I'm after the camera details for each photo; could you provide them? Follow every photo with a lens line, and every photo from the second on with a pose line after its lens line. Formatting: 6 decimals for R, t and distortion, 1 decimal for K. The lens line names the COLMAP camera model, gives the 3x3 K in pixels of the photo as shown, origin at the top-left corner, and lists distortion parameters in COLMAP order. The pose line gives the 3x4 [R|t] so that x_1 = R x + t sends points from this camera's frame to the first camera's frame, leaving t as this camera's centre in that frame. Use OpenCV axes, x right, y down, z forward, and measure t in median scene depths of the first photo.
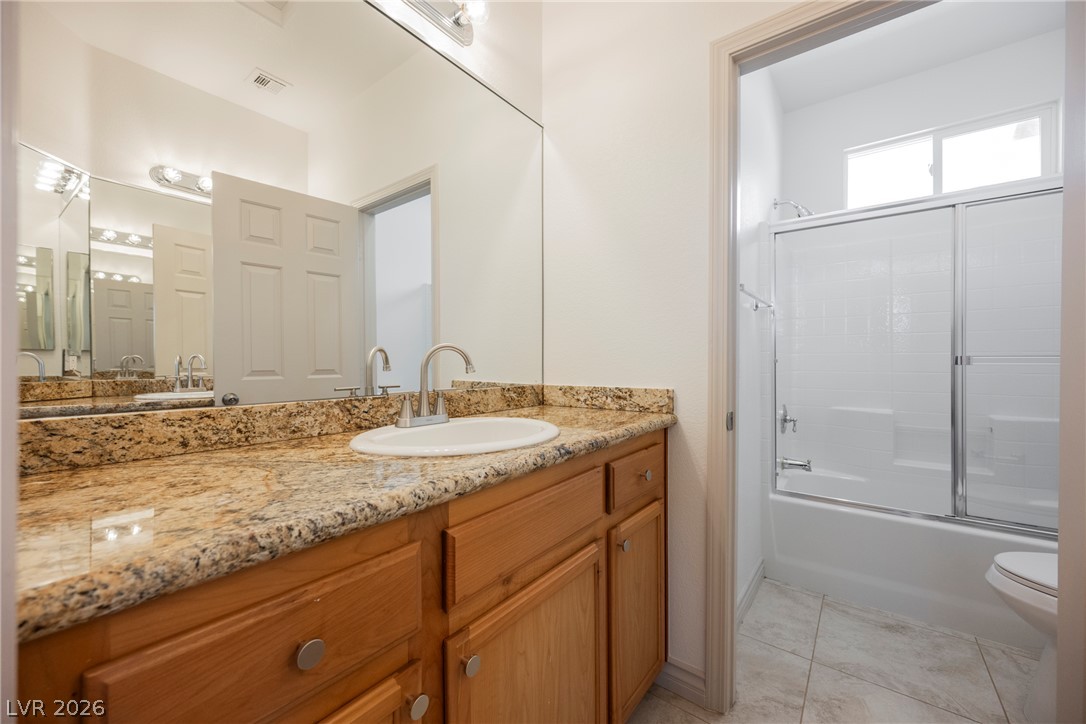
lens RADIAL K [[426.6, 0, 552.9], [0, 426.6, 362.7], [0, 0, 1]] dist [-0.001957, 0.000264]
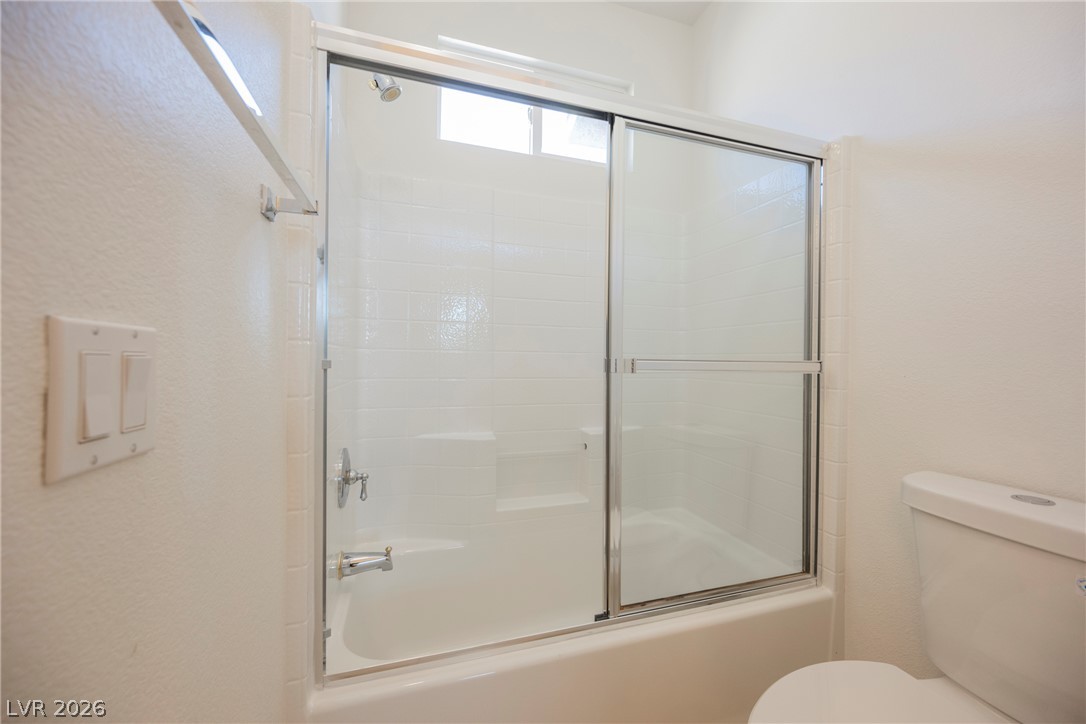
lens RADIAL K [[426.6, 0, 548.5], [0, 426.6, 359.4], [0, 0, 1]] dist [-0.001957, 0.000264]
pose [[0.586594, 0.010574, 0.809812, 0.275858], [-0.008968, 0.999938, -0.006561, -0.007187], [-0.809832, -0.003414, 0.586652, 0.511379]]
